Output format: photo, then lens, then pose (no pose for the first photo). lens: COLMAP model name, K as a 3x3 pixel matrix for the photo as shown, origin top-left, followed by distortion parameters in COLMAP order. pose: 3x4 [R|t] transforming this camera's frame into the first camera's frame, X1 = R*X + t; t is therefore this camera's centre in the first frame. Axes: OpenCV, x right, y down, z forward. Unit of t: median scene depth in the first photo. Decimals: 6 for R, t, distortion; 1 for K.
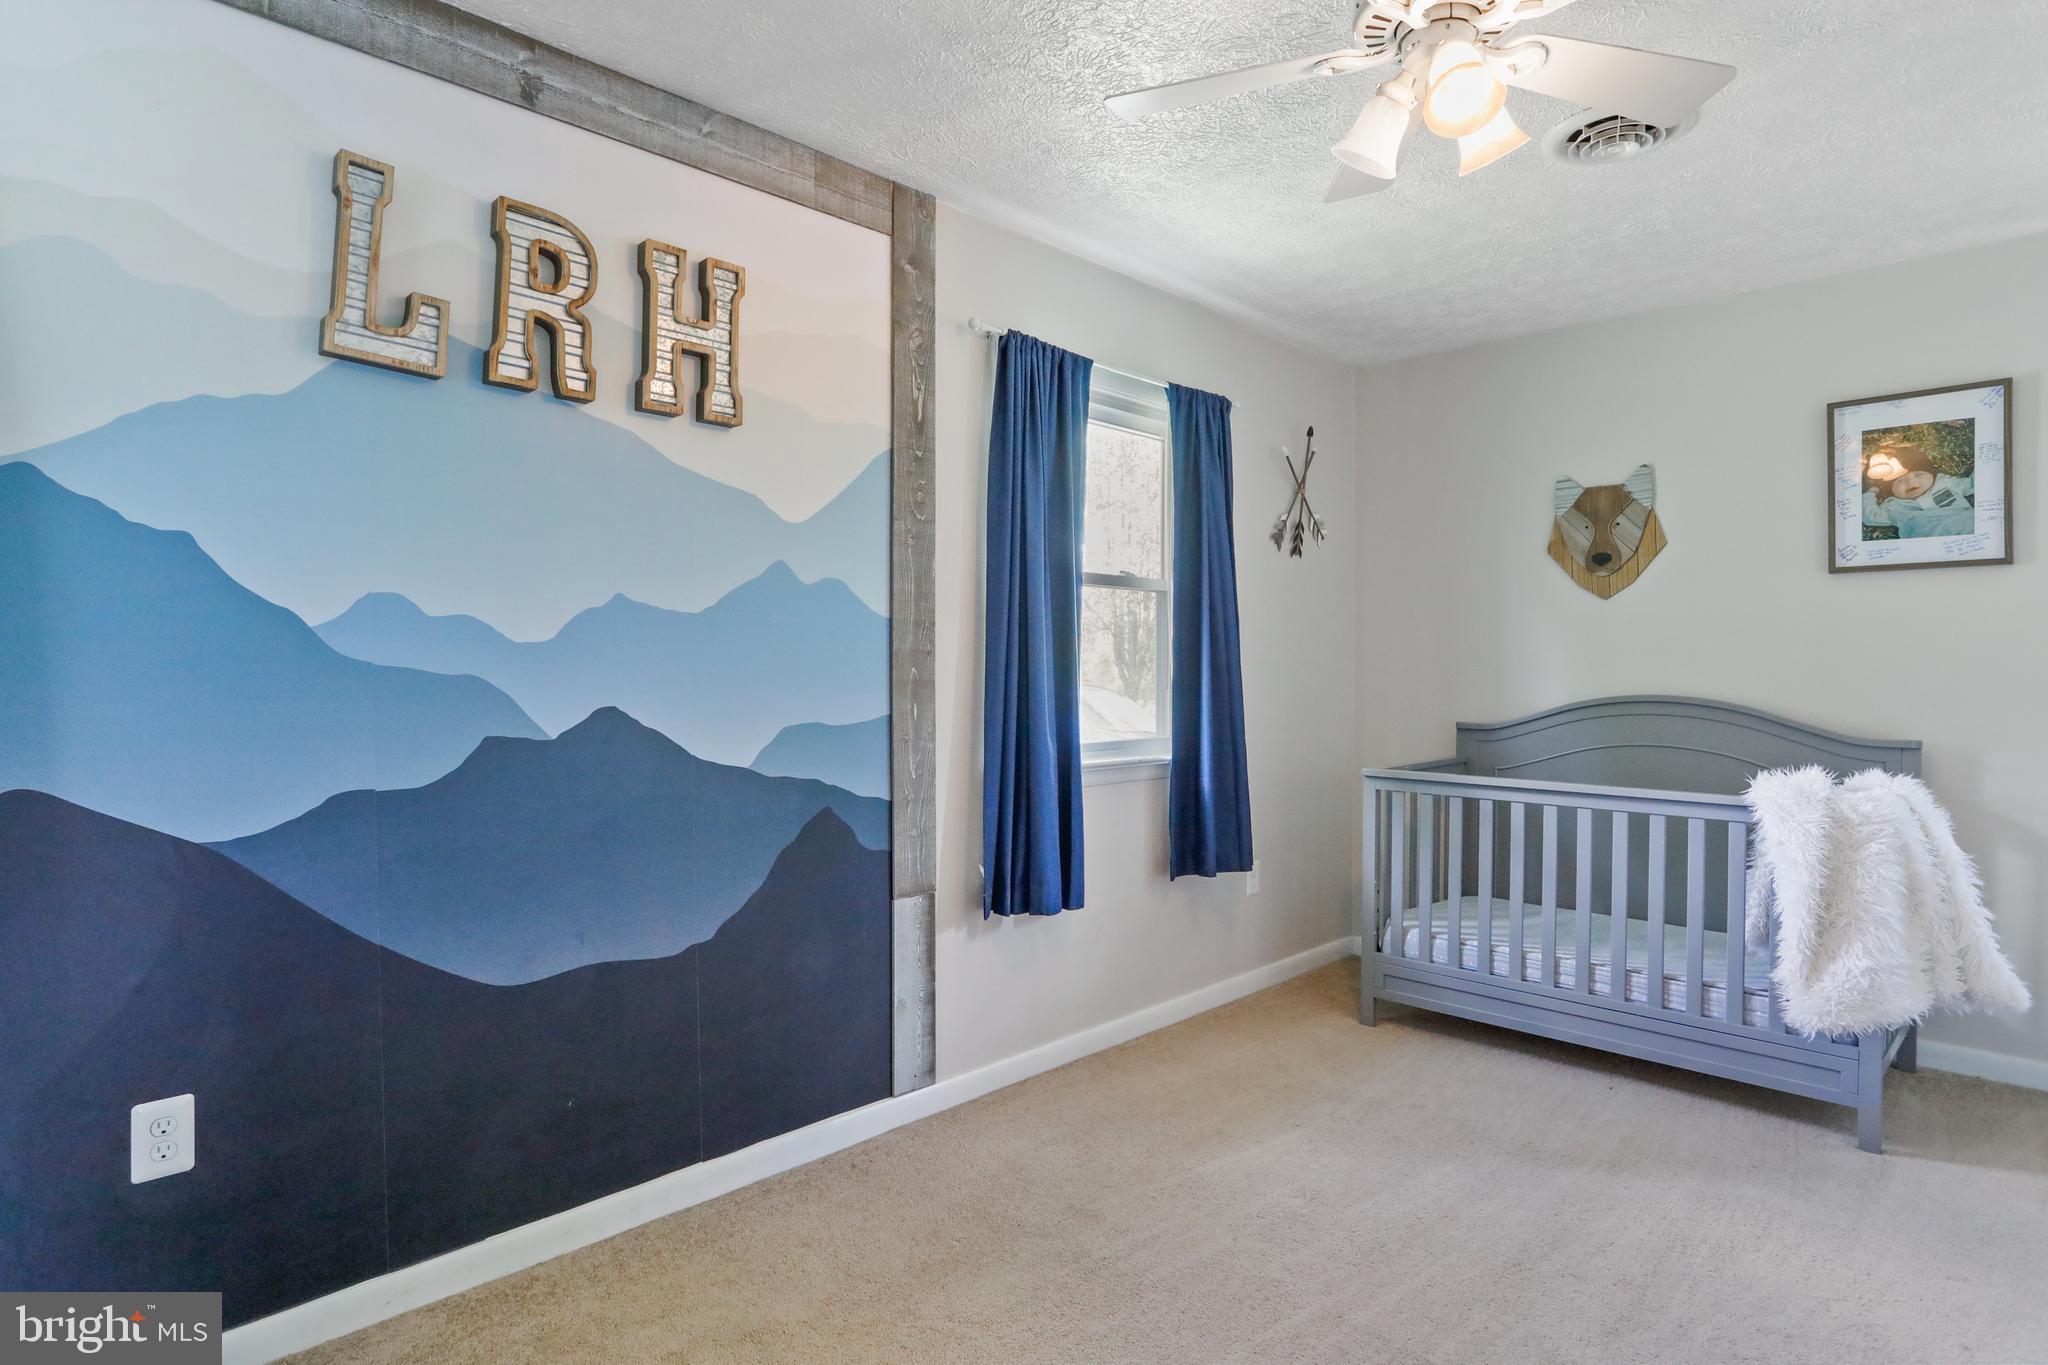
lens RADIAL K [[1148.0, 0, 1095.9], [0, 1148.0, 661.9], [0, 0, 1]] dist [-0.004797, -0.000845]
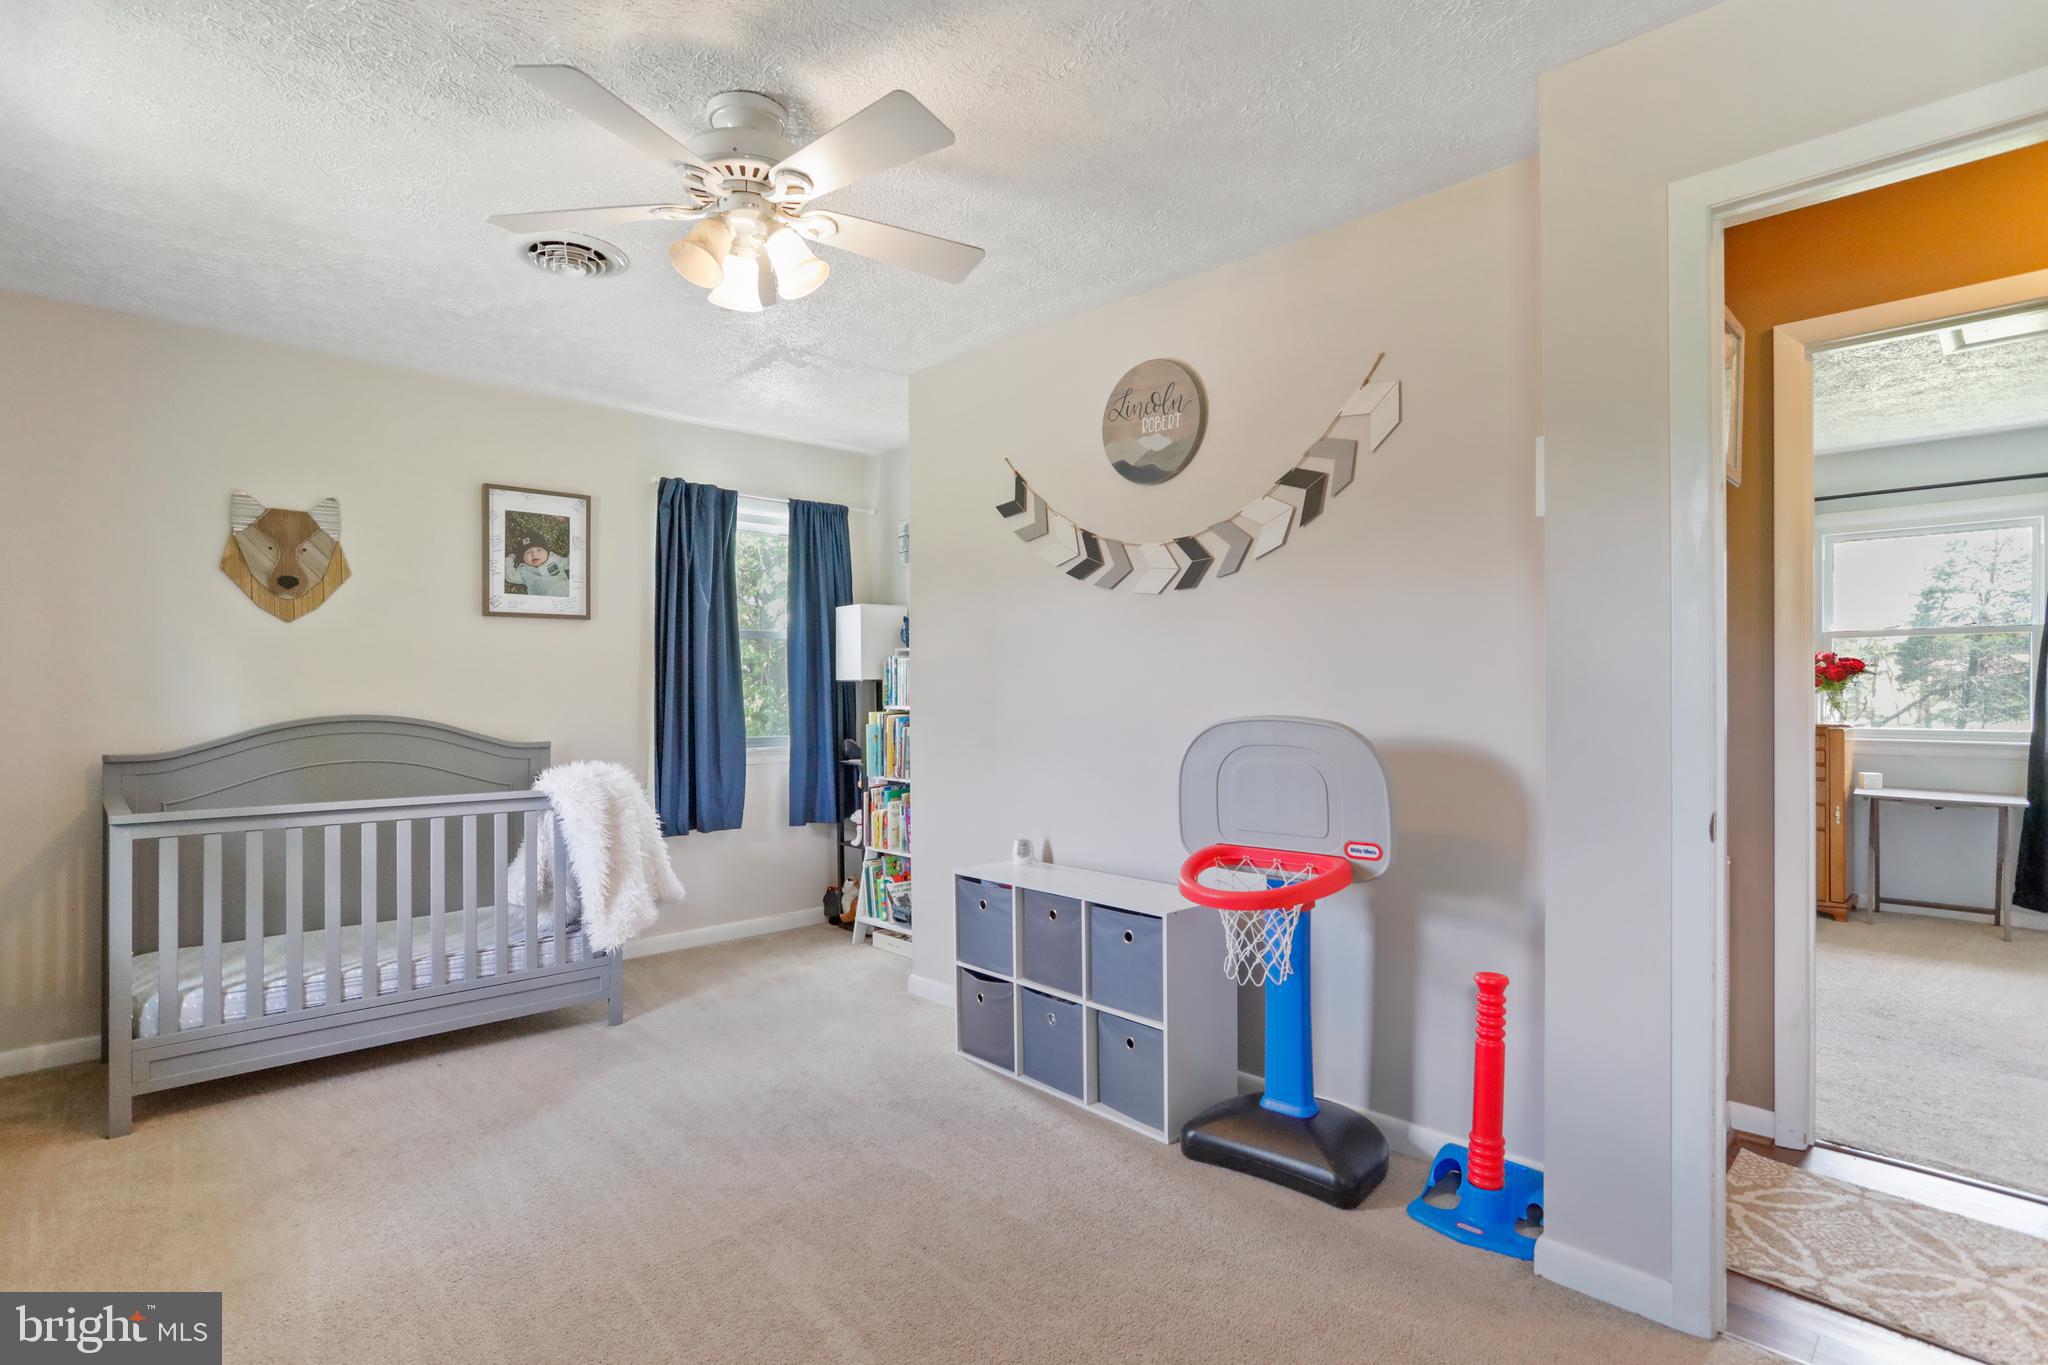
lens RADIAL K [[1014.3, 0, 989.2], [0, 1014.3, 684.7], [0, 0, 1]] dist [-0.004147, -0.001102]
pose [[0.054861, 0.000002, 0.998494, -0.474309], [-0.004382, 0.999990, 0.000239, -0.002615], [-0.998484, -0.004389, 0.054860, 0.380811]]
